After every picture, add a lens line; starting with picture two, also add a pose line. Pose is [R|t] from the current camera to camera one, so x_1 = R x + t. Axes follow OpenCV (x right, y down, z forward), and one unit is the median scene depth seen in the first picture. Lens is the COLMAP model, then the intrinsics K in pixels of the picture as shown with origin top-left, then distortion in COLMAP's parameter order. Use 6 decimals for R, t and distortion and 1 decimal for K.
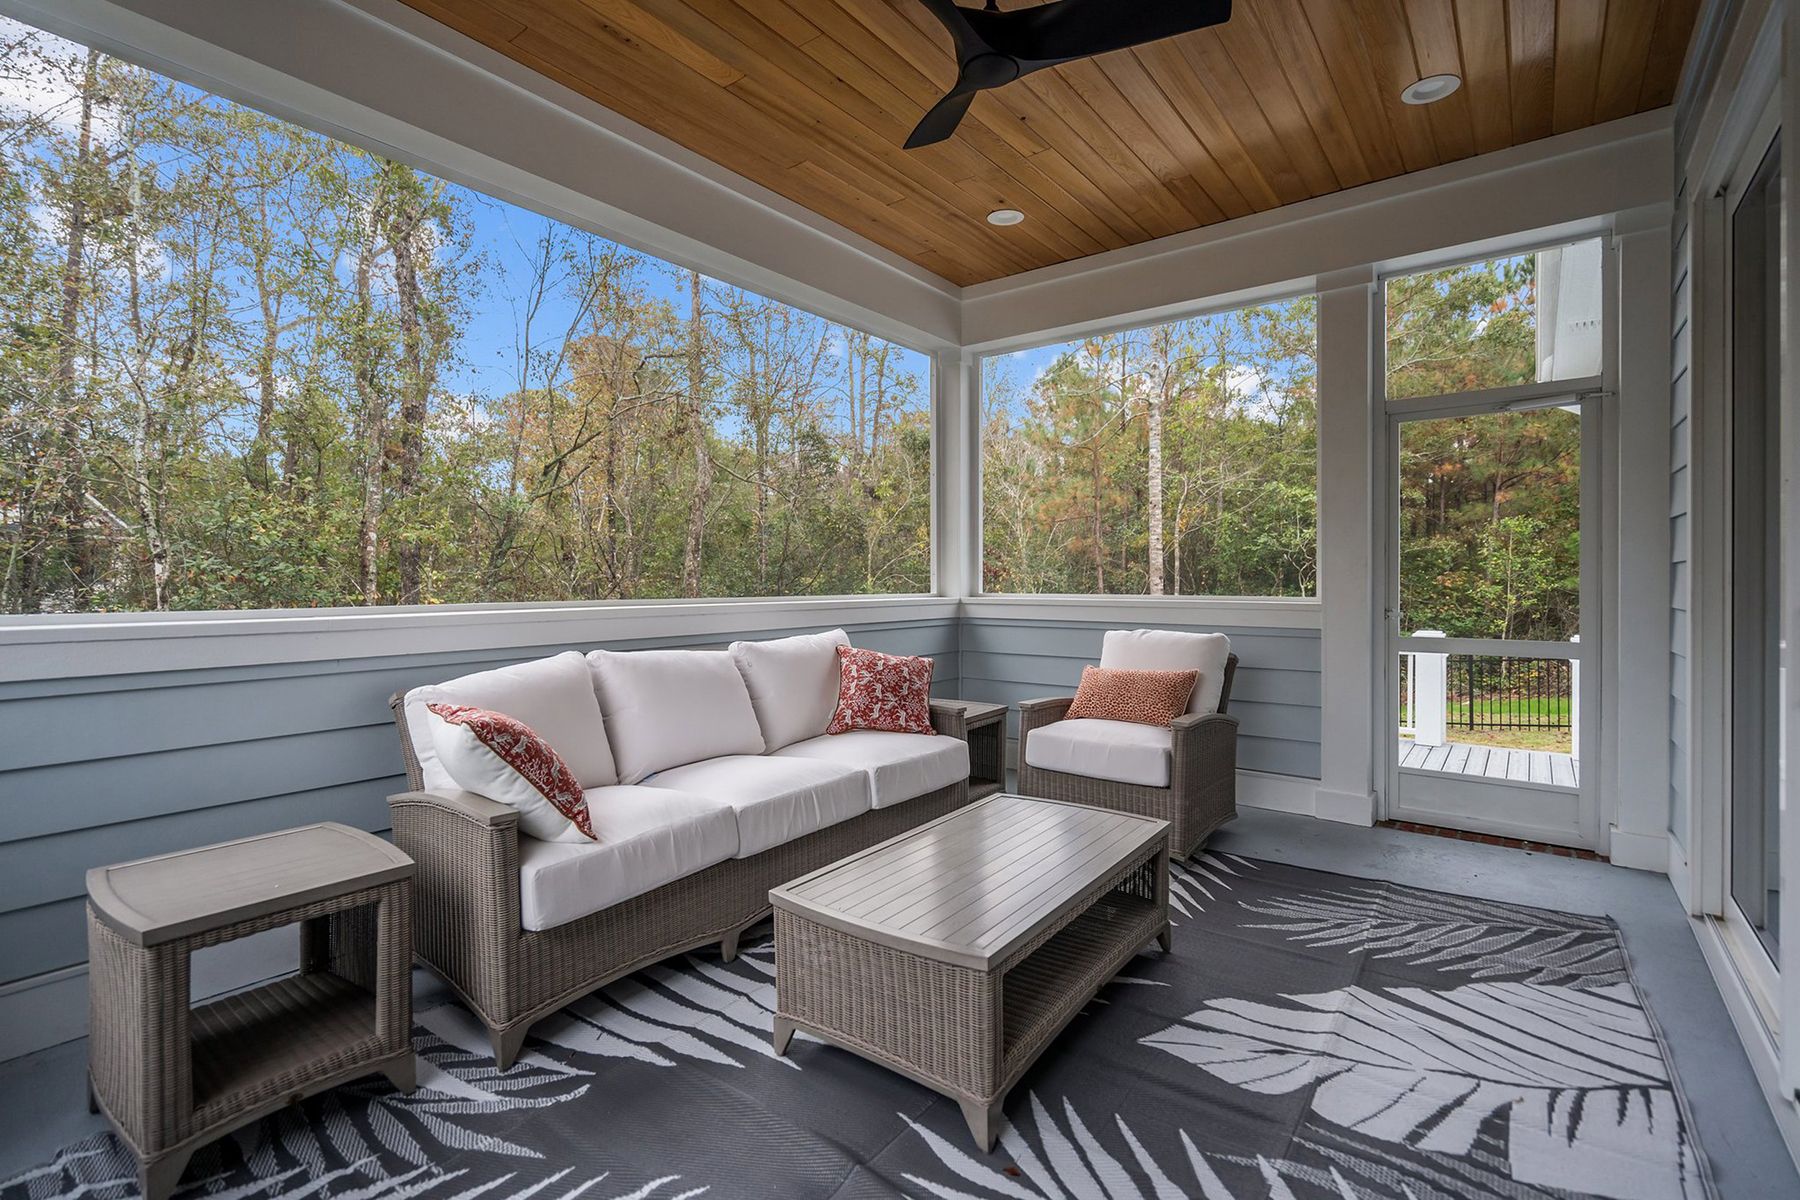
lens RADIAL K [[831.2, 0, 898.5], [0, 831.2, 585.3], [0, 0, 1]] dist [0.001955, 0.000132]
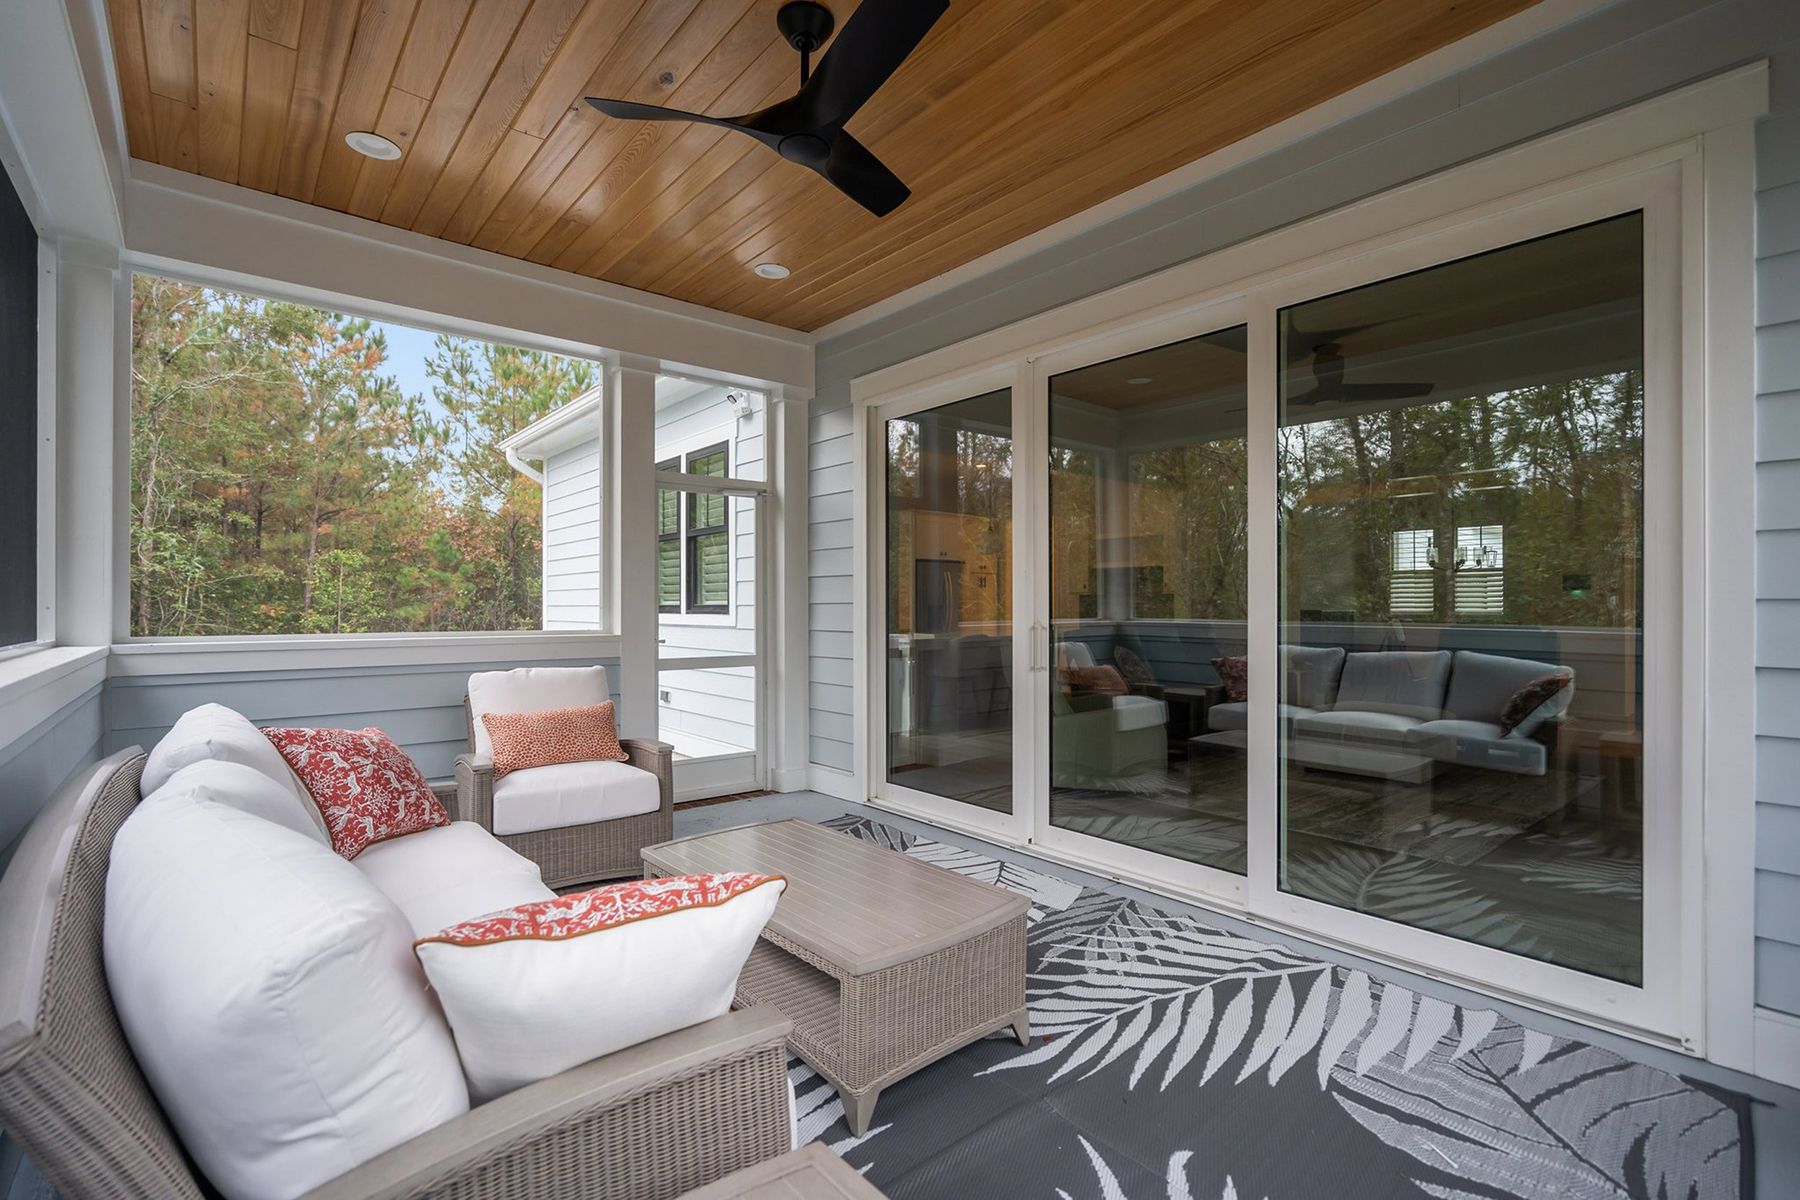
lens RADIAL K [[811.4, 0, 900.0], [0, 811.4, 600.0], [0, 0, 1]] dist [-0.031694, -0.000146]
pose [[0.209054, 0.009234, 0.977861, -0.142001], [0.006915, 0.999916, -0.010920, -0.003227], [-0.977880, 0.009045, 0.208972, 0.107412]]
